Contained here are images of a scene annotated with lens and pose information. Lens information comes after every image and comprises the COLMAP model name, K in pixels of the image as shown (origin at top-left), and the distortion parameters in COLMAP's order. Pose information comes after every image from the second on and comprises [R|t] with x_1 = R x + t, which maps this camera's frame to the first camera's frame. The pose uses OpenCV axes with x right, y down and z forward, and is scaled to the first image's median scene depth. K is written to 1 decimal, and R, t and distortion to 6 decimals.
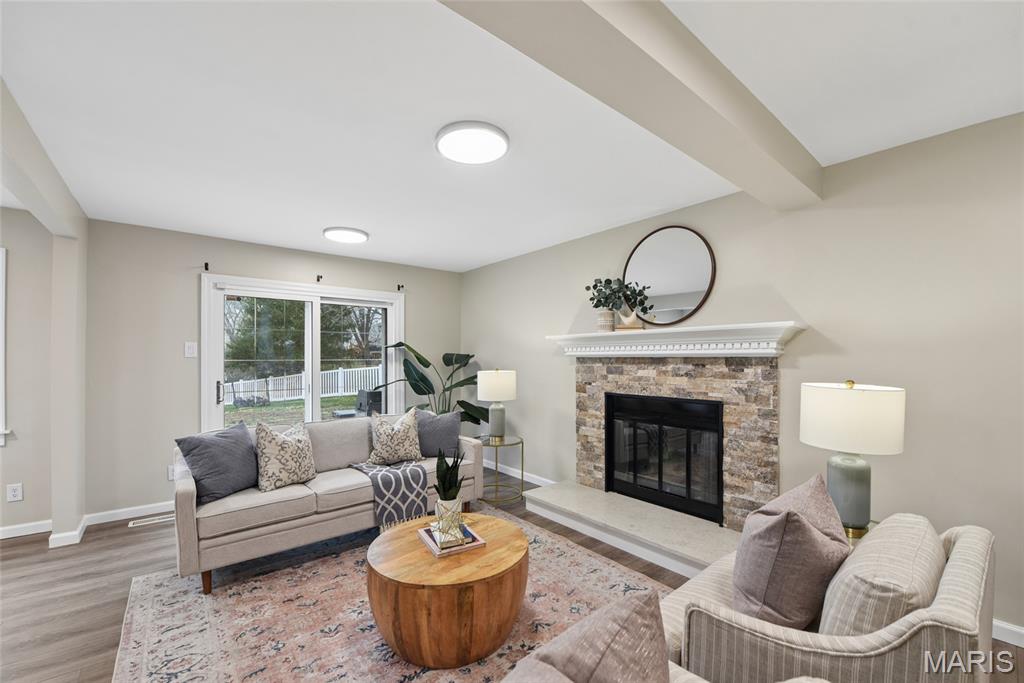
lens RADIAL K [[412.3, 0, 511.2], [0, 412.3, 355.4], [0, 0, 1]] dist [-0.022156, -0.001372]
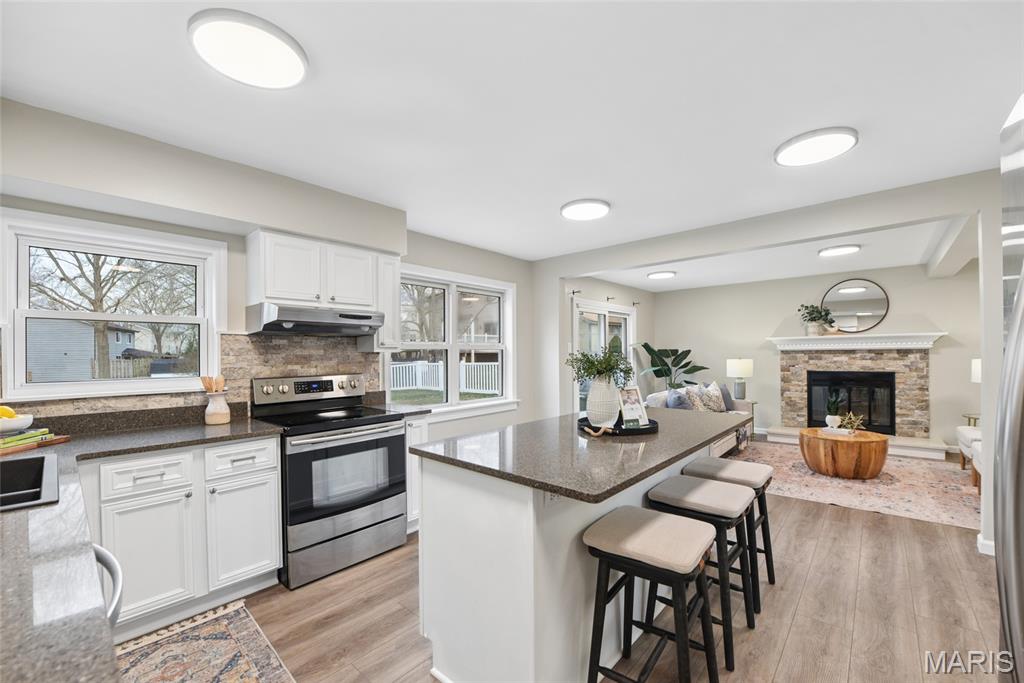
lens RADIAL K [[412.3, 0, 511.3], [0, 412.3, 355.4], [0, 0, 1]] dist [-0.022156, -0.001372]
pose [[0.988143, -0.010136, 0.153201, -1.398708], [0.009090, 0.999930, 0.007524, 0.002032], [-0.153266, -0.006043, 0.988166, -0.550506]]
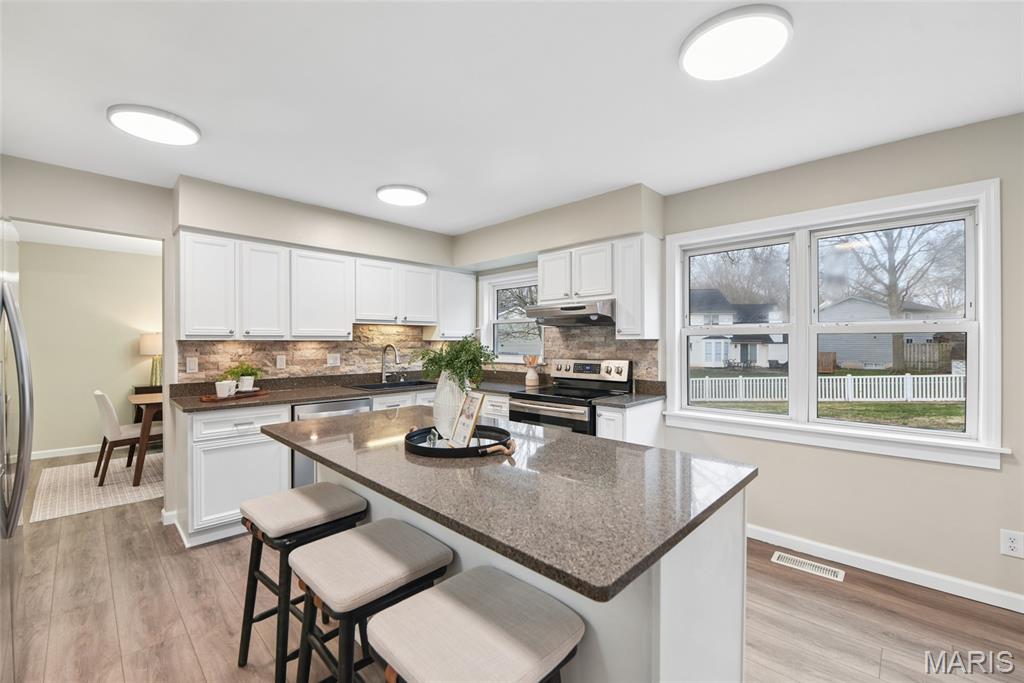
lens RADIAL K [[412.3, 0, 506.8], [0, 412.3, 342.4], [0, 0, 1]] dist [-0.022156, -0.001372]
pose [[0.125660, 0.000642, -0.992073, -0.641136], [0.006037, 0.999981, 0.001411, 0.002671], [0.992055, -0.006167, 0.125654, 0.067274]]
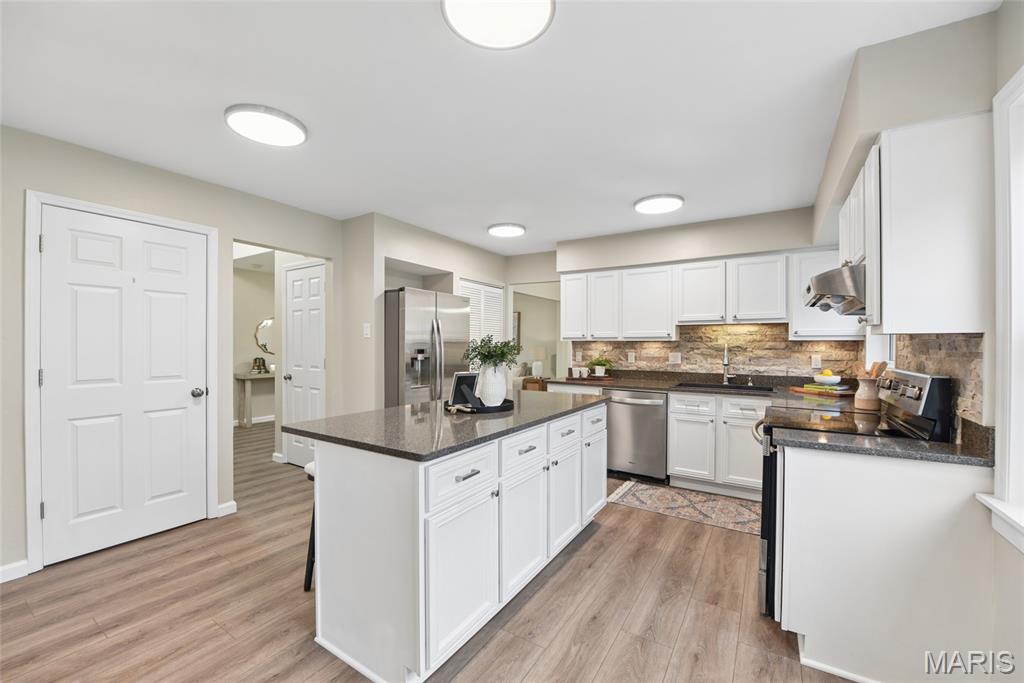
lens RADIAL K [[412.3, 0, 511.2], [0, 412.3, 350.8], [0, 0, 1]] dist [-0.022156, -0.001372]
pose [[-0.948341, 0.001316, -0.317250, -0.949514], [-0.002113, 0.999943, 0.010462, 0.014959], [0.317245, 0.010592, -0.948284, 0.800655]]
